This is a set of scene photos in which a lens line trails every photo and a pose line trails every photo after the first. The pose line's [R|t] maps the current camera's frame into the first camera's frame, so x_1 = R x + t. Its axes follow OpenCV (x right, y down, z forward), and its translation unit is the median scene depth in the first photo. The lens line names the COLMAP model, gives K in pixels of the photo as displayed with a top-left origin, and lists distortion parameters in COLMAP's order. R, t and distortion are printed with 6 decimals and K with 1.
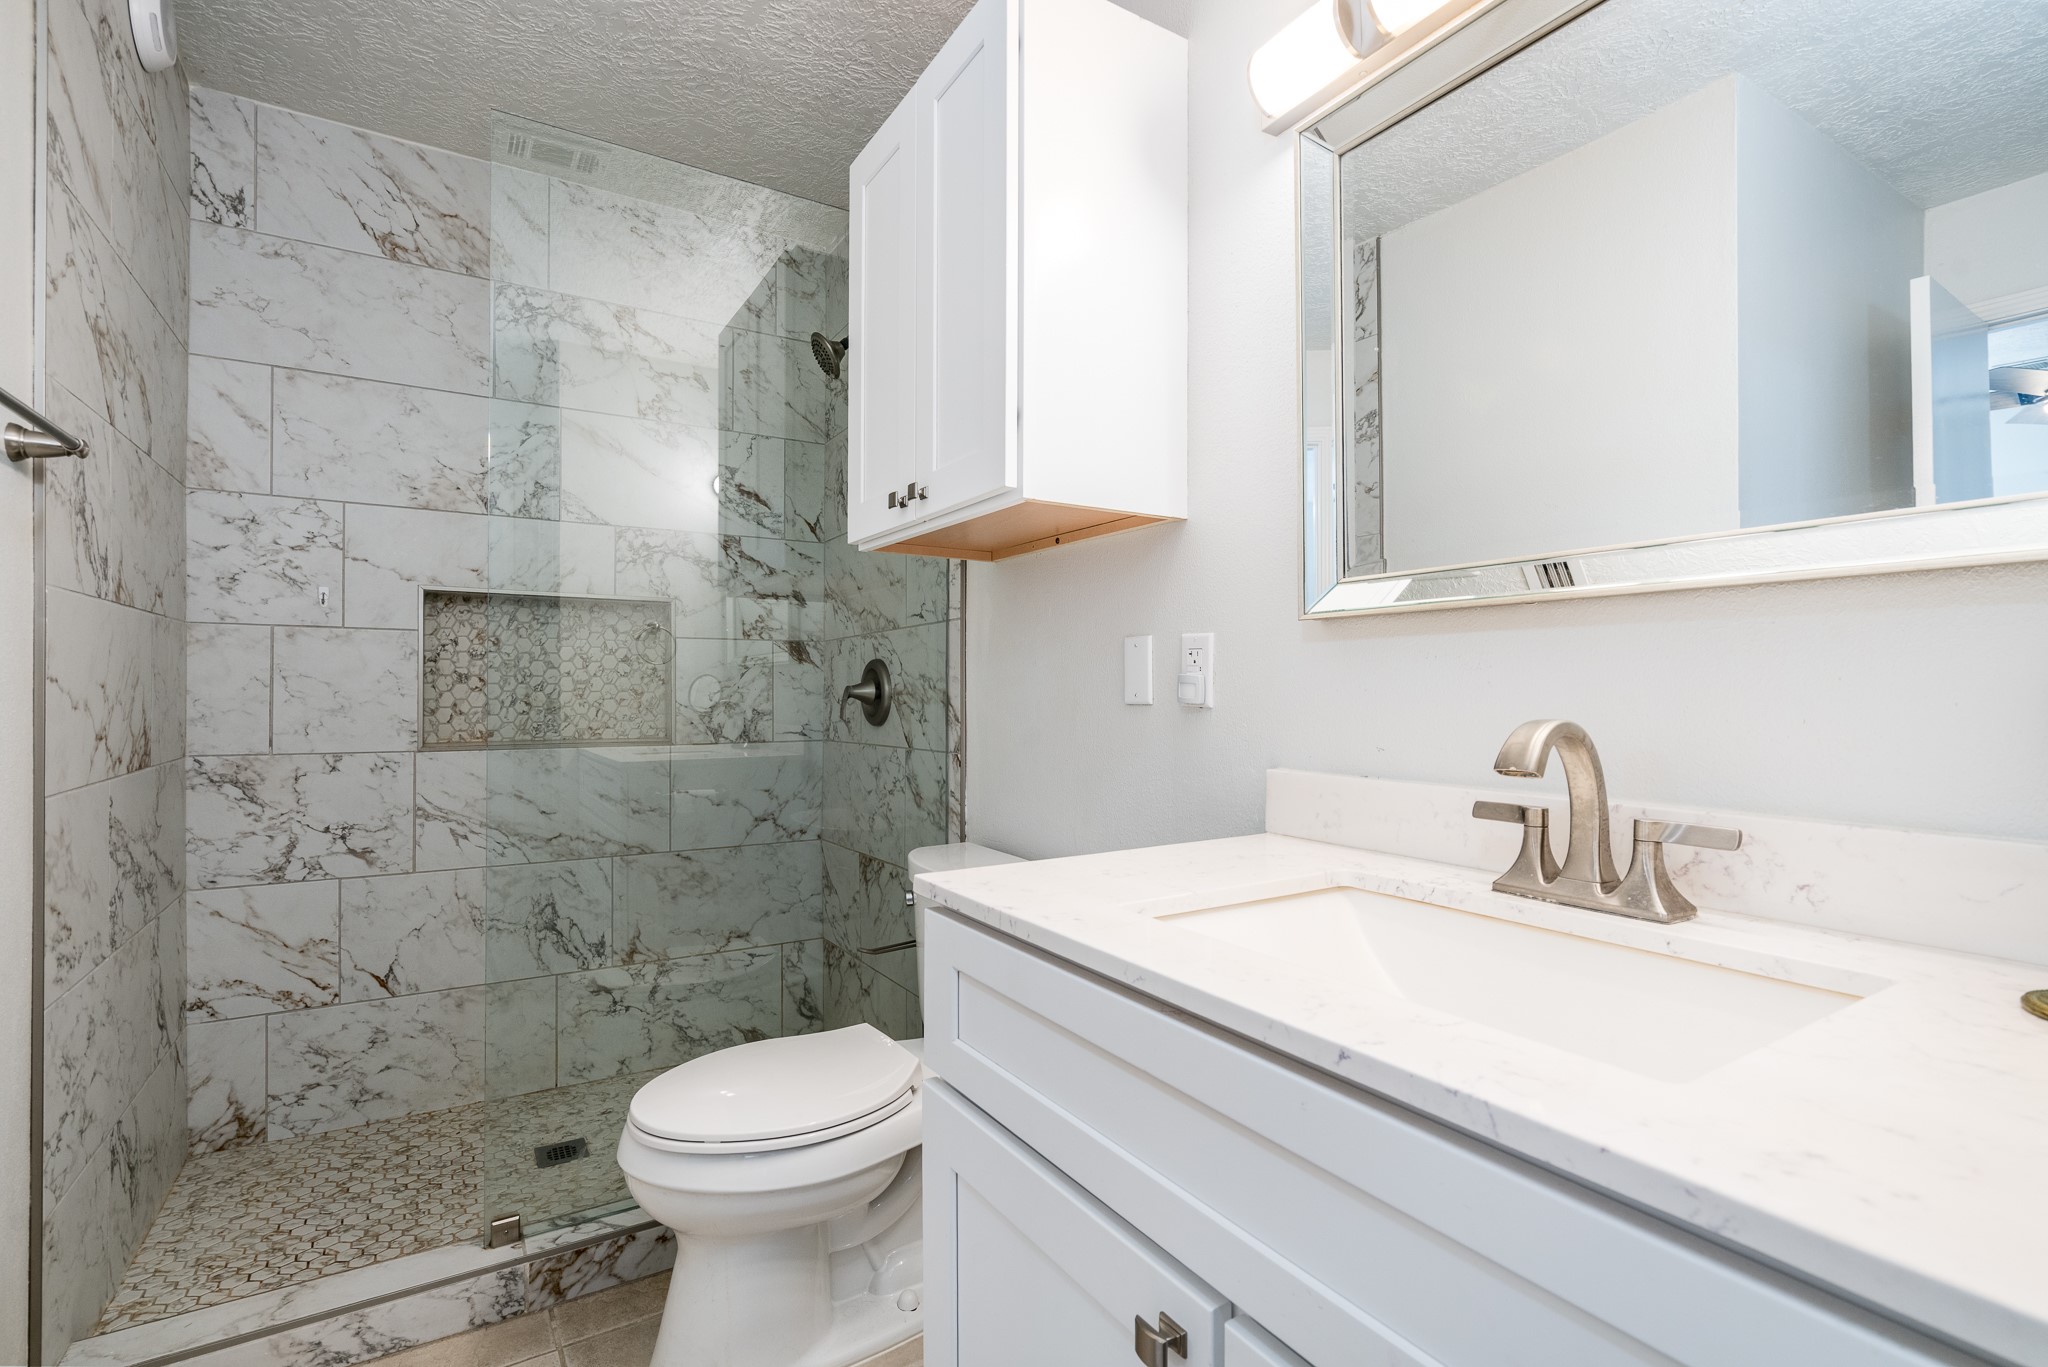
lens RADIAL K [[920.3, 0, 1024.3], [0, 920.3, 685.0], [0, 0, 1]] dist [-0.004096, 0.000549]
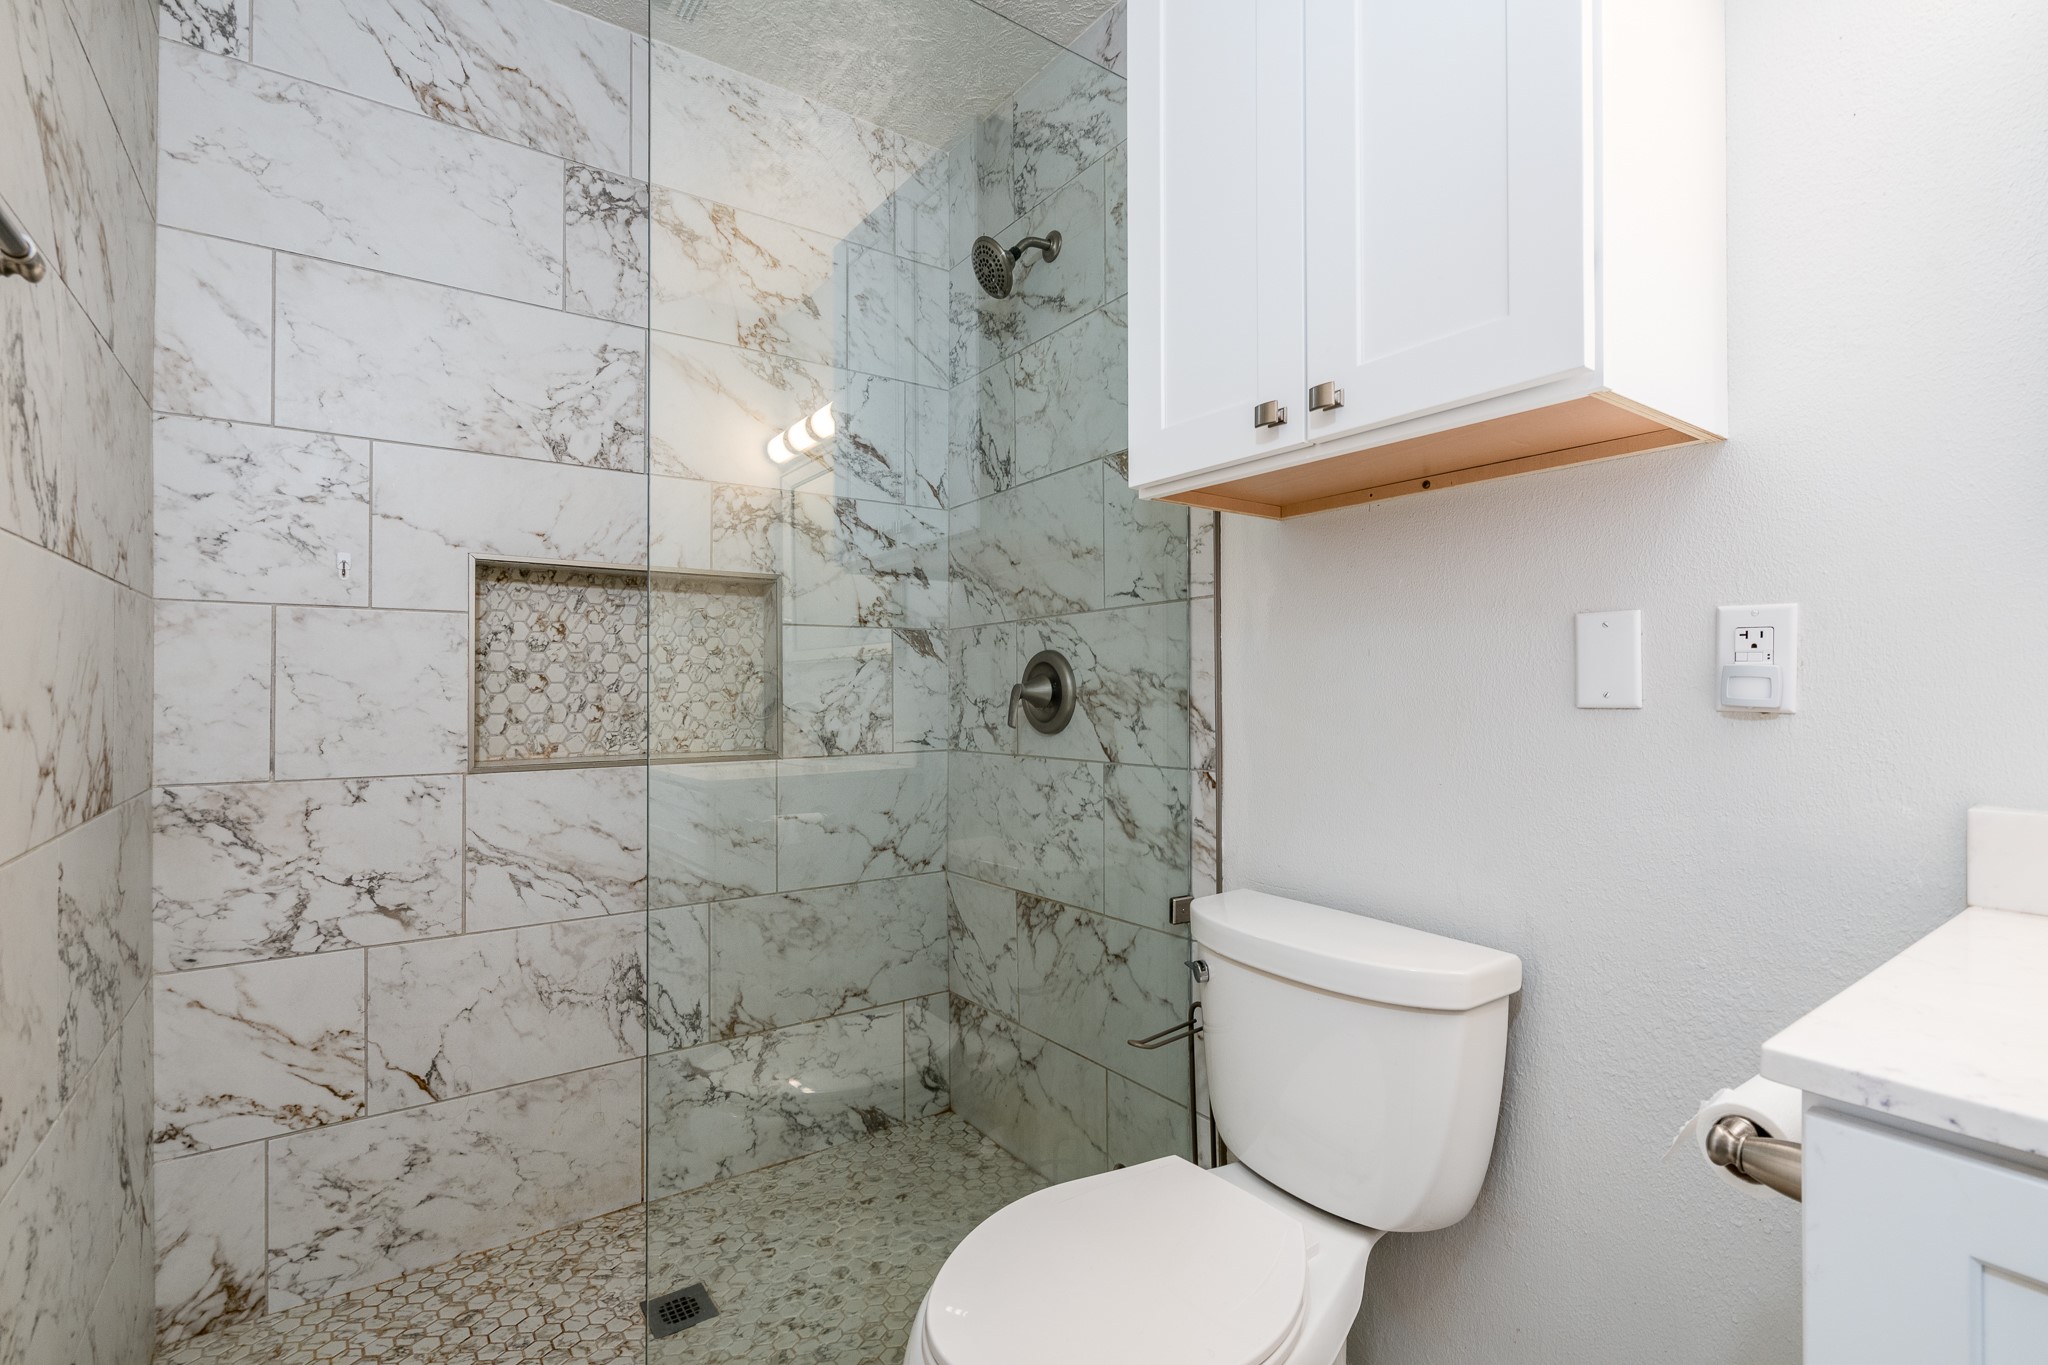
lens RADIAL K [[920.3, 0, 1029.5], [0, 920.3, 677.6], [0, 0, 1]] dist [-0.004096, 0.000549]
pose [[0.998198, -0.003960, 0.059868, -0.256546], [0.004243, 0.999980, -0.004601, -0.000744], [-0.059848, 0.004846, 0.998196, 0.229632]]
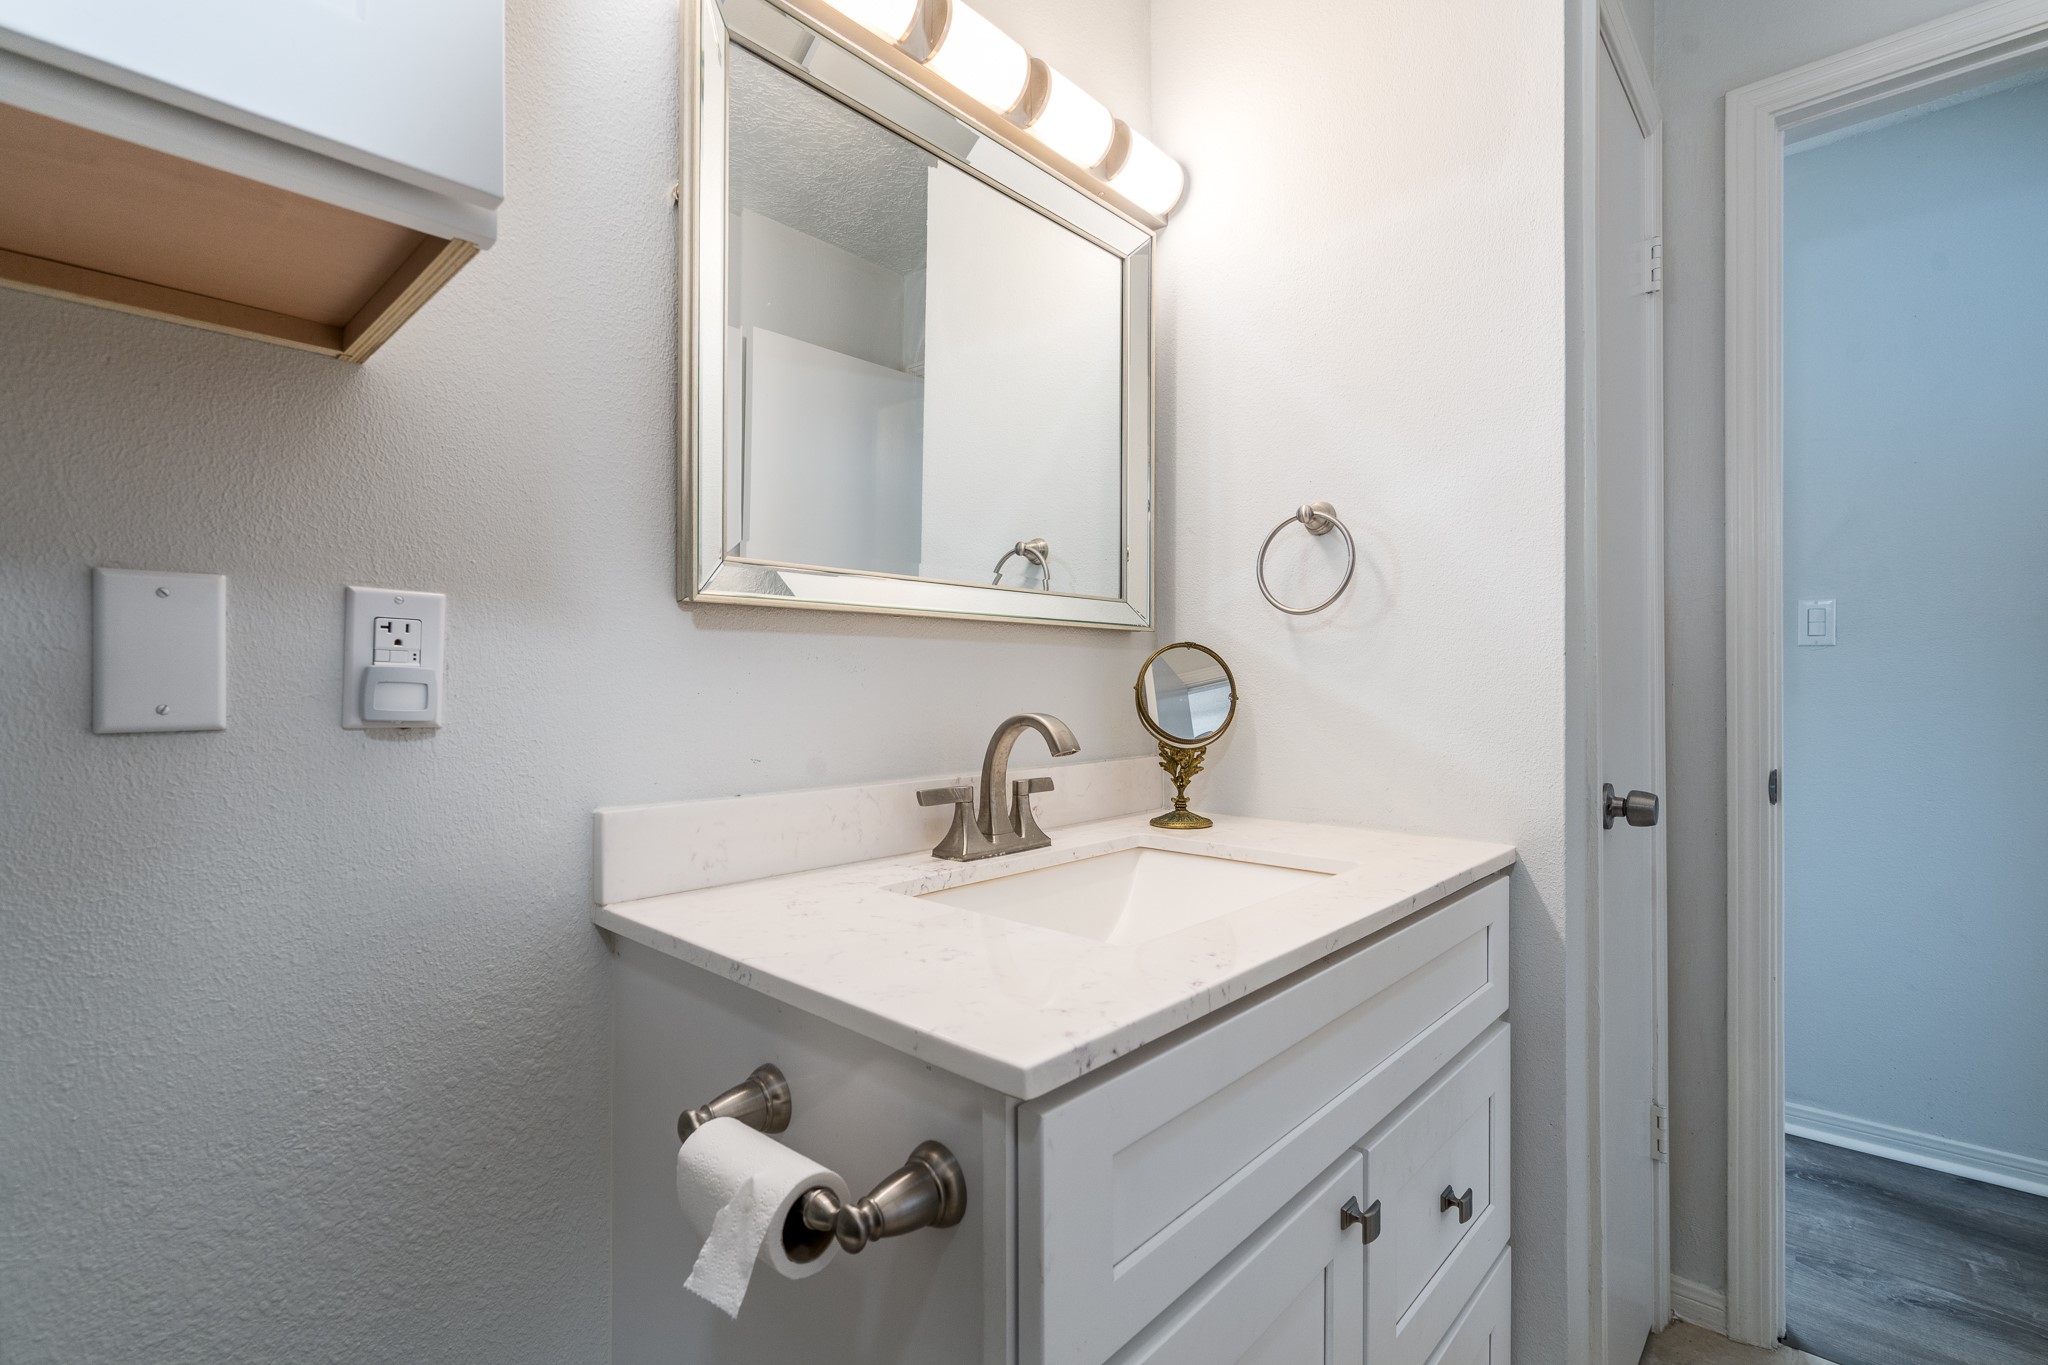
lens RADIAL K [[920.3, 0, 1026.7], [0, 920.3, 681.2], [0, 0, 1]] dist [-0.004096, 0.000549]
pose [[-0.258573, 0.006328, 0.965971, -0.274086], [-0.001699, 0.999974, -0.007005, 0.000031], [-0.965990, -0.003452, -0.258556, 0.513991]]
